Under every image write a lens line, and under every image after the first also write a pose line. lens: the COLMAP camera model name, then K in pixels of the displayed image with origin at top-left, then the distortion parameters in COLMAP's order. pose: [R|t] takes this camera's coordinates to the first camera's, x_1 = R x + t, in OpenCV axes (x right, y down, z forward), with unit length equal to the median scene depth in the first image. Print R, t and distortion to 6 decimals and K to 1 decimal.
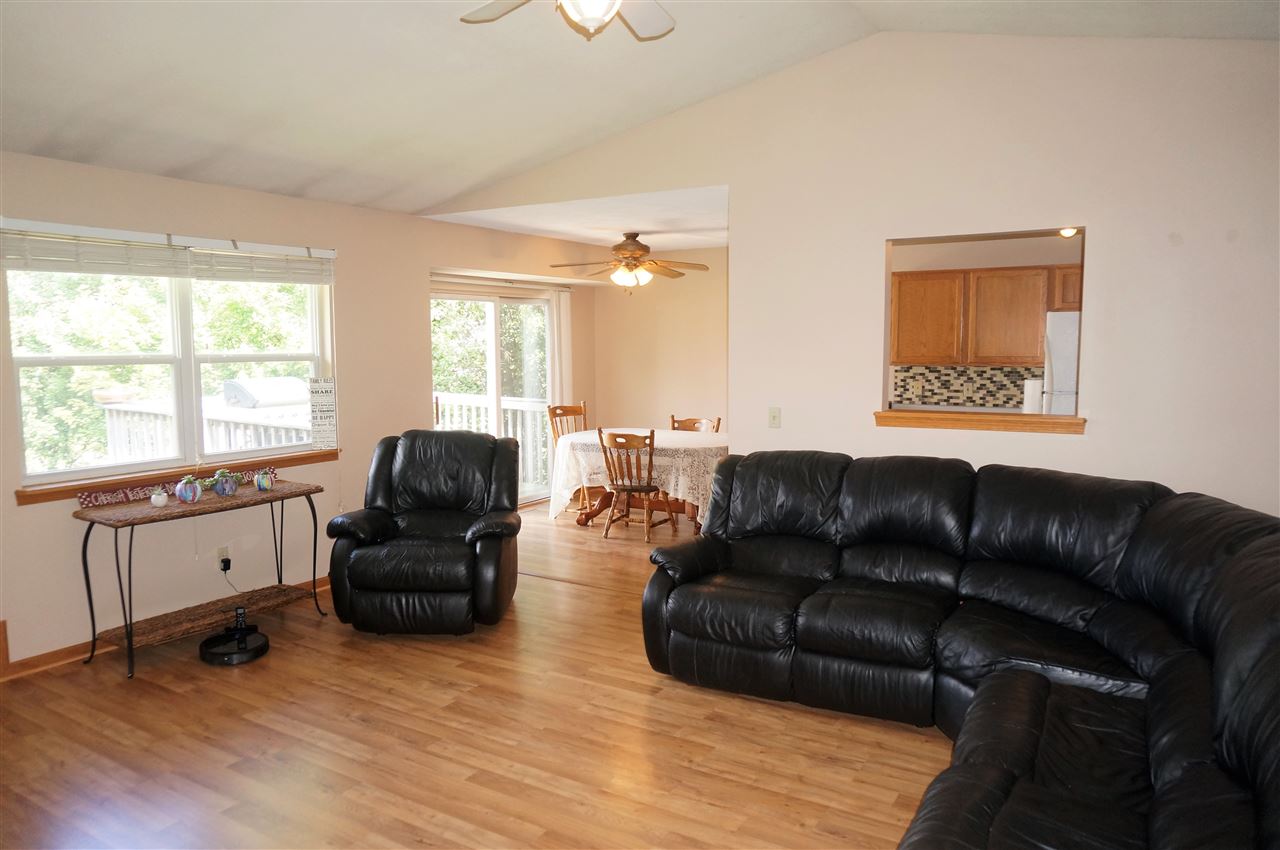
lens RADIAL K [[845.2, 0, 648.2], [0, 845.2, 410.9], [0, 0, 1]] dist [-0.050030, 0.019419]
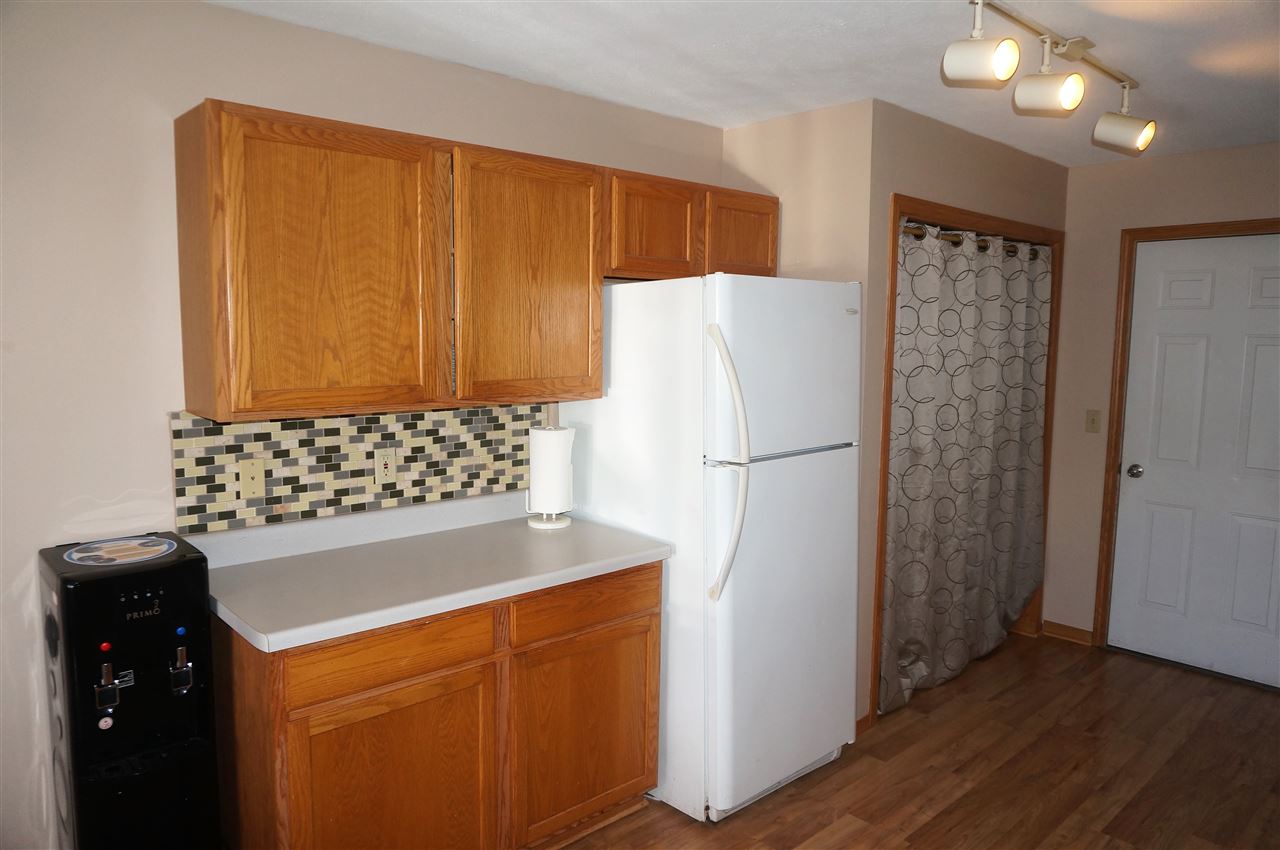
lens RADIAL K [[845.2, 0, 637.0], [0, 845.2, 427.8], [0, 0, 1]] dist [-0.050030, 0.019419]
pose [[0.286362, -0.101797, 0.952698, 0.049737], [0.063780, 0.994160, 0.087056, -0.068844], [-0.955996, 0.035833, 0.291182, 0.779827]]
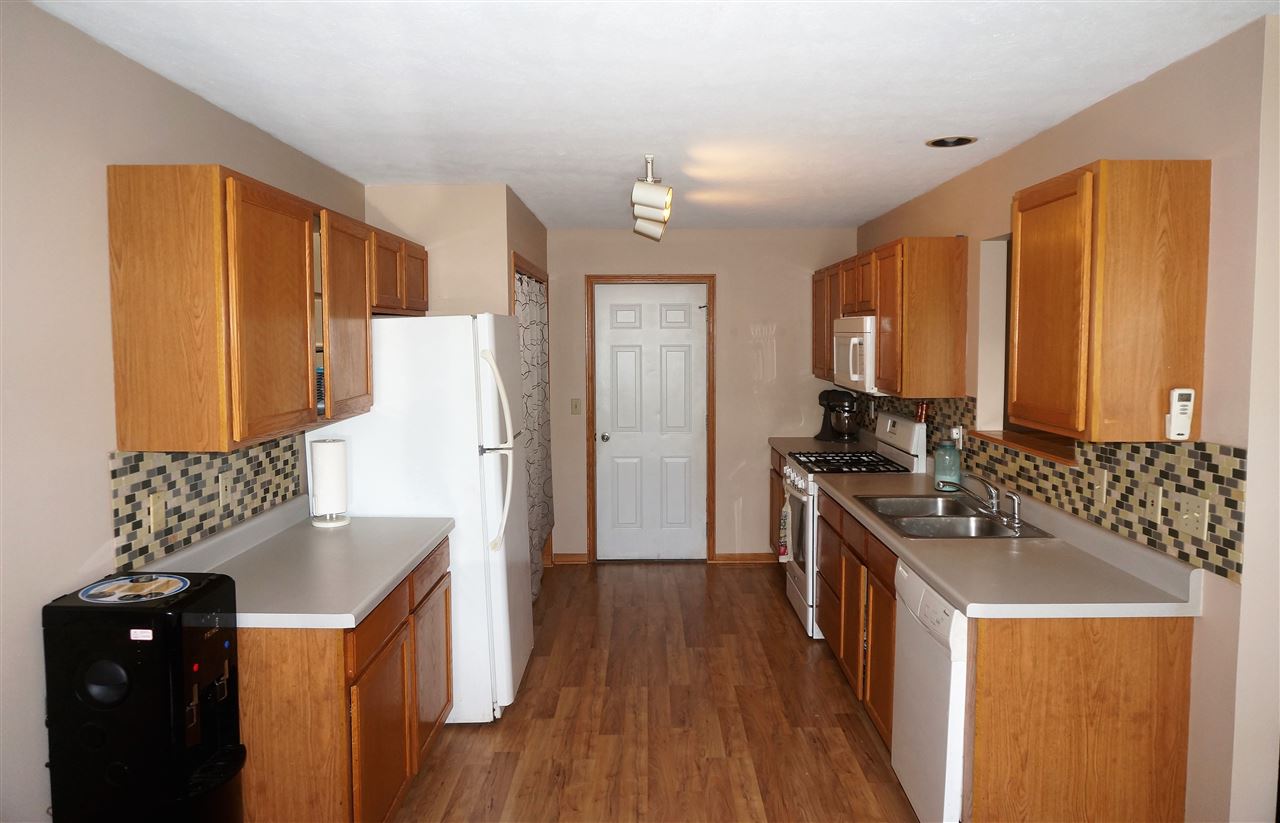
lens RADIAL K [[860.4, 0, 641.7], [0, 860.4, 399.3], [0, 0, 1]] dist [-0.003008, -0.000110]
pose [[-0.512881, -0.056394, 0.856605, -0.082263], [0.072235, 0.991466, 0.108523, -0.099800], [-0.855415, 0.117536, -0.504431, 1.035528]]
